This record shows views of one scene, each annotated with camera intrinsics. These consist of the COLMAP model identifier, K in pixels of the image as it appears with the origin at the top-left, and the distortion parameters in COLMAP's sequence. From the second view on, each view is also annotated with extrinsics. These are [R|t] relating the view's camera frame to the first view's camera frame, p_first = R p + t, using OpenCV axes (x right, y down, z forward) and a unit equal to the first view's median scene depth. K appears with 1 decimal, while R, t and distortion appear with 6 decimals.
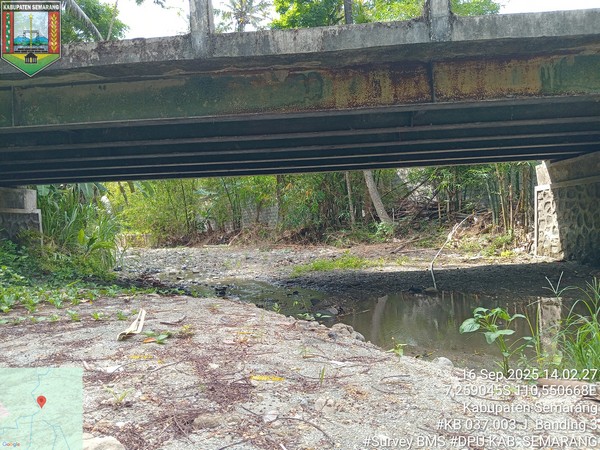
lens RADIAL K [[441.6, 0, 299.6], [0, 441.6, 238.0], [0, 0, 1]] dist [0.053191, -0.096735]
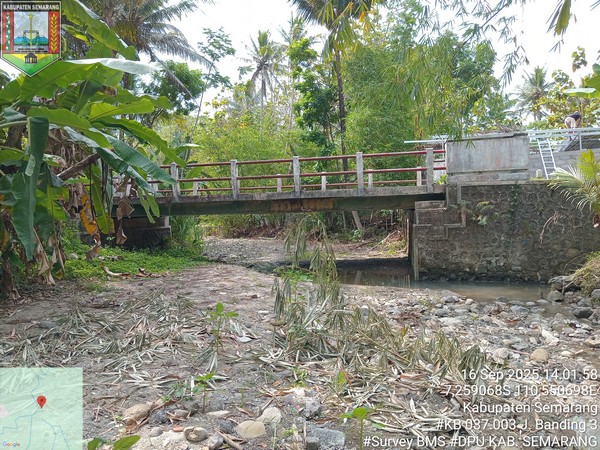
lens RADIAL K [[441.6, 0, 299.6], [0, 441.6, 238.0], [0, 0, 1]] dist [0.053191, -0.096735]
pose [[0.988273, 0.019547, -0.151441, 0.327256], [-0.014127, 0.999224, 0.036780, -0.091360], [0.152042, -0.034209, 0.987782, -0.960981]]
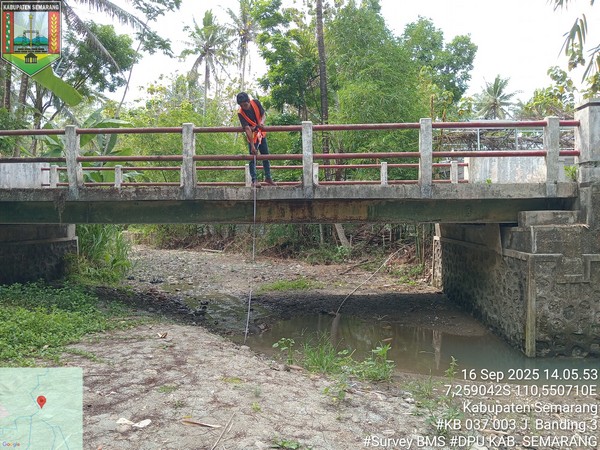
lens RADIAL K [[441.6, 0, 299.6], [0, 441.6, 238.0], [0, 0, 1]] dist [0.053191, -0.096735]
pose [[0.999261, 0.037781, -0.007028, 0.110320], [-0.037649, 0.999129, 0.018006, -0.110255], [0.007703, -0.017728, 0.999813, -0.366985]]
